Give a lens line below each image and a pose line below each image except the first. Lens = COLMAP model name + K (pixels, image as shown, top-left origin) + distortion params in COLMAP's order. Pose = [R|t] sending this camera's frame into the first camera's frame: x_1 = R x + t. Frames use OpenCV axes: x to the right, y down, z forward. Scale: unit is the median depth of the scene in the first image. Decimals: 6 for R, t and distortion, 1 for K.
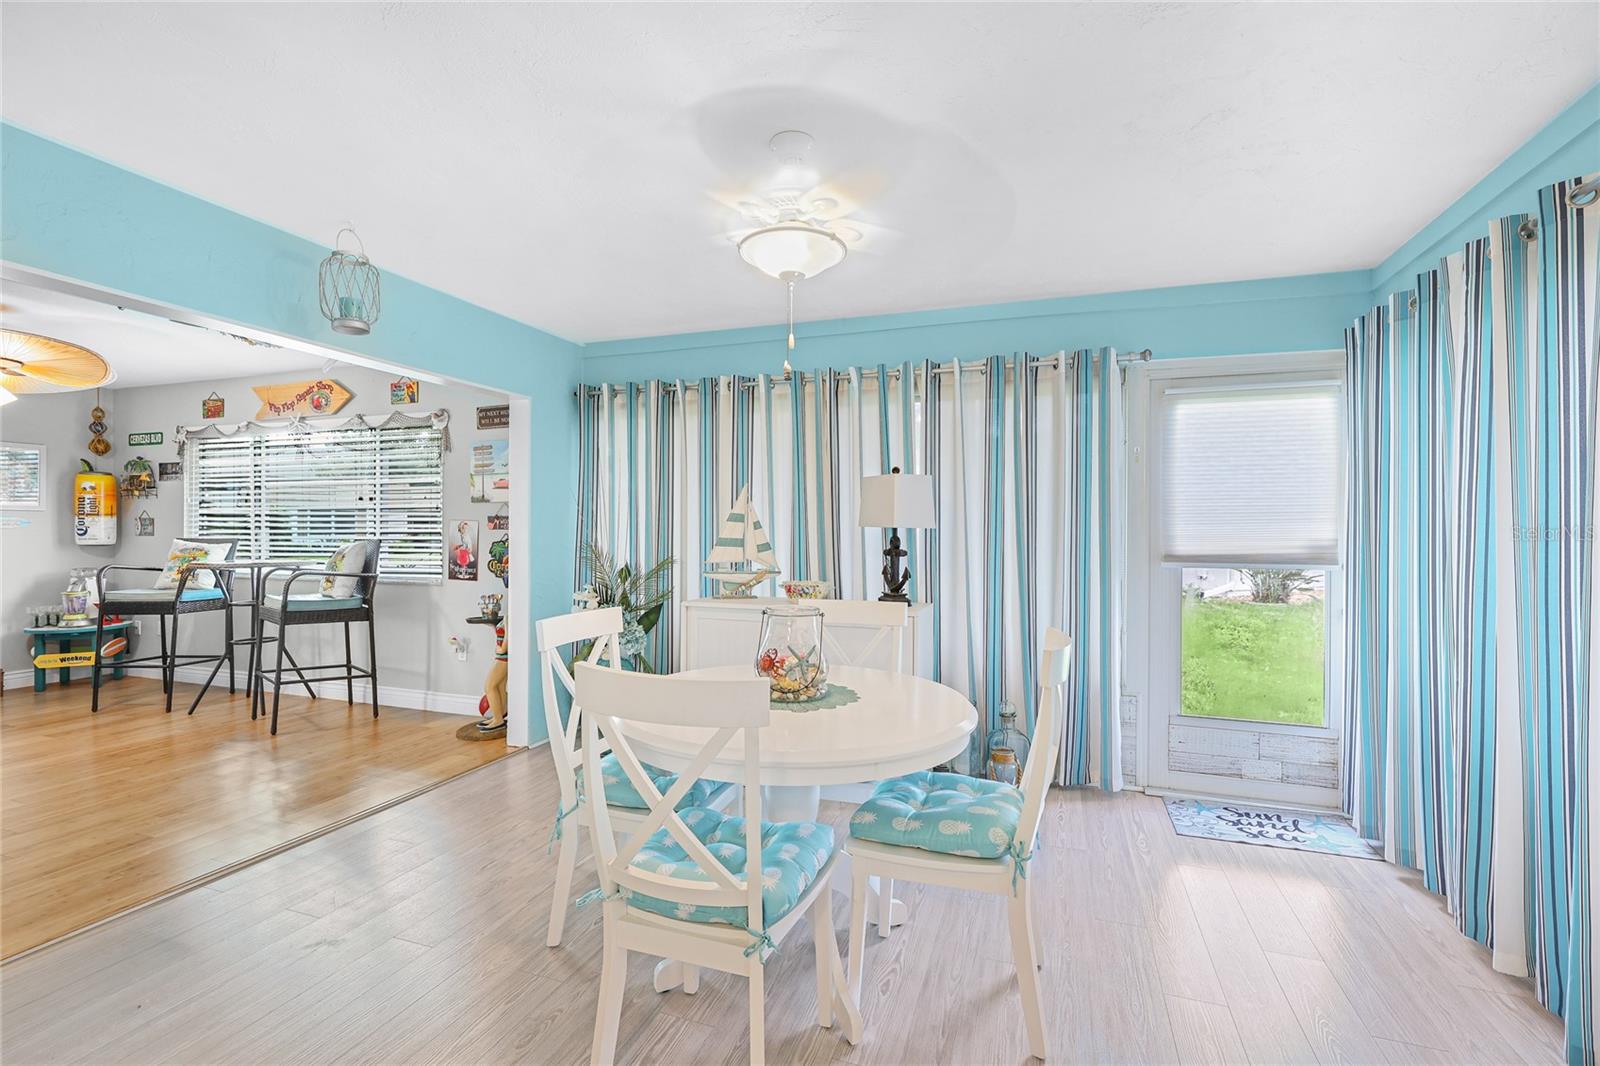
lens RADIAL K [[733.0, 0, 794.1], [0, 733.0, 529.6], [0, 0, 1]] dist [-0.004563, 0.000543]
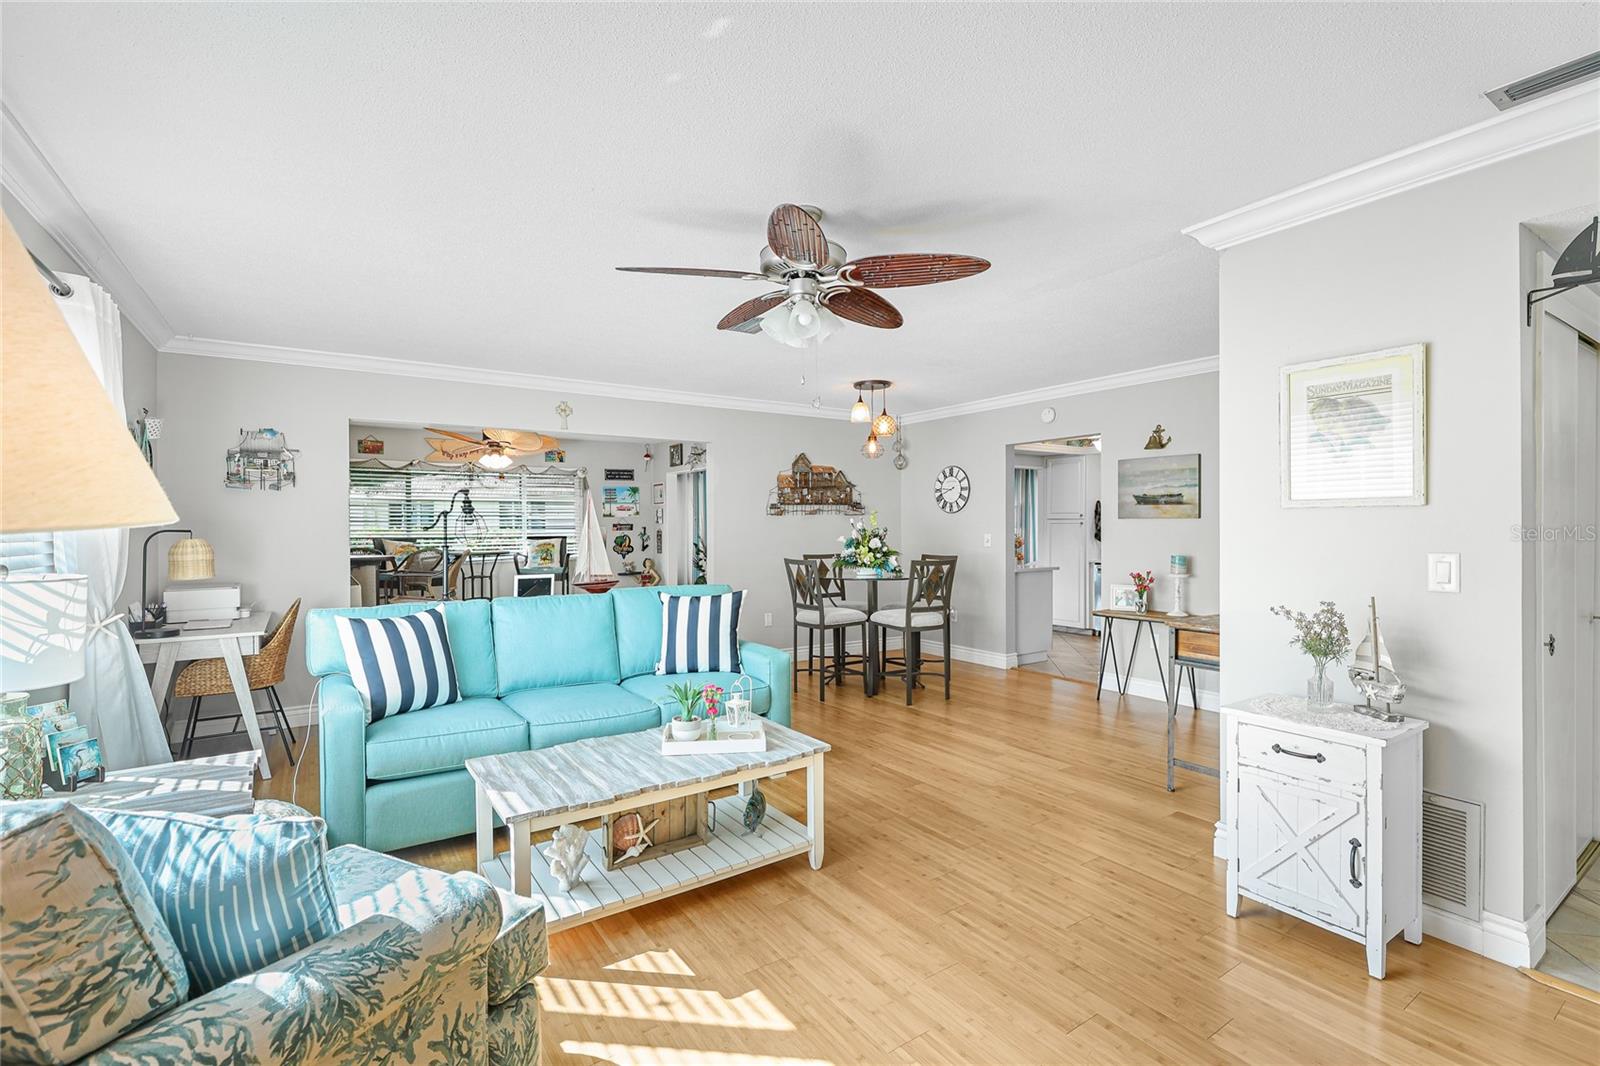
lens RADIAL K [[733.0, 0, 795.2], [0, 733.0, 528.8], [0, 0, 1]] dist [-0.004563, 0.000543]
pose [[0.601767, -0.007110, 0.798640, -1.559876], [0.003097, 0.999974, 0.006569, -0.015145], [-0.798666, -0.001480, 0.601773, -0.552743]]
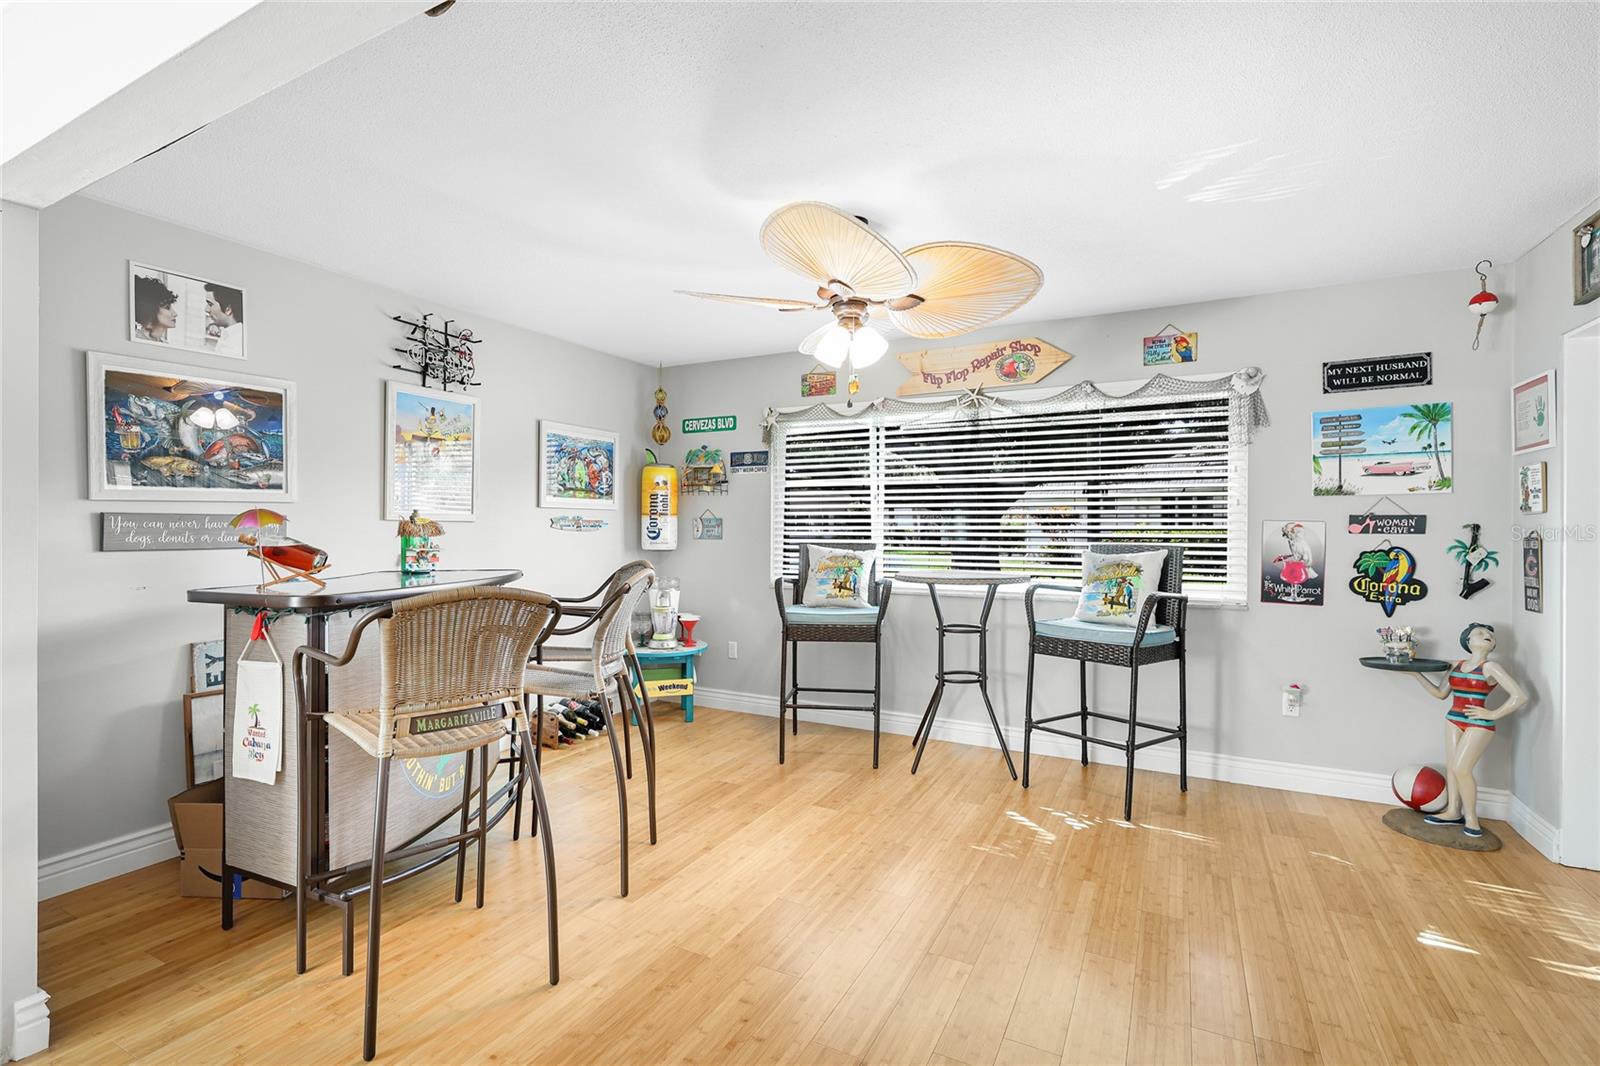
lens RADIAL K [[733.0, 0, 791.0], [0, 733.0, 525.8], [0, 0, 1]] dist [-0.004563, 0.000543]
pose [[0.988965, -0.000736, -0.148146, -0.766414], [0.000773, 1.000000, 0.000192, -0.007822], [0.148146, -0.000304, 0.988966, 0.200454]]
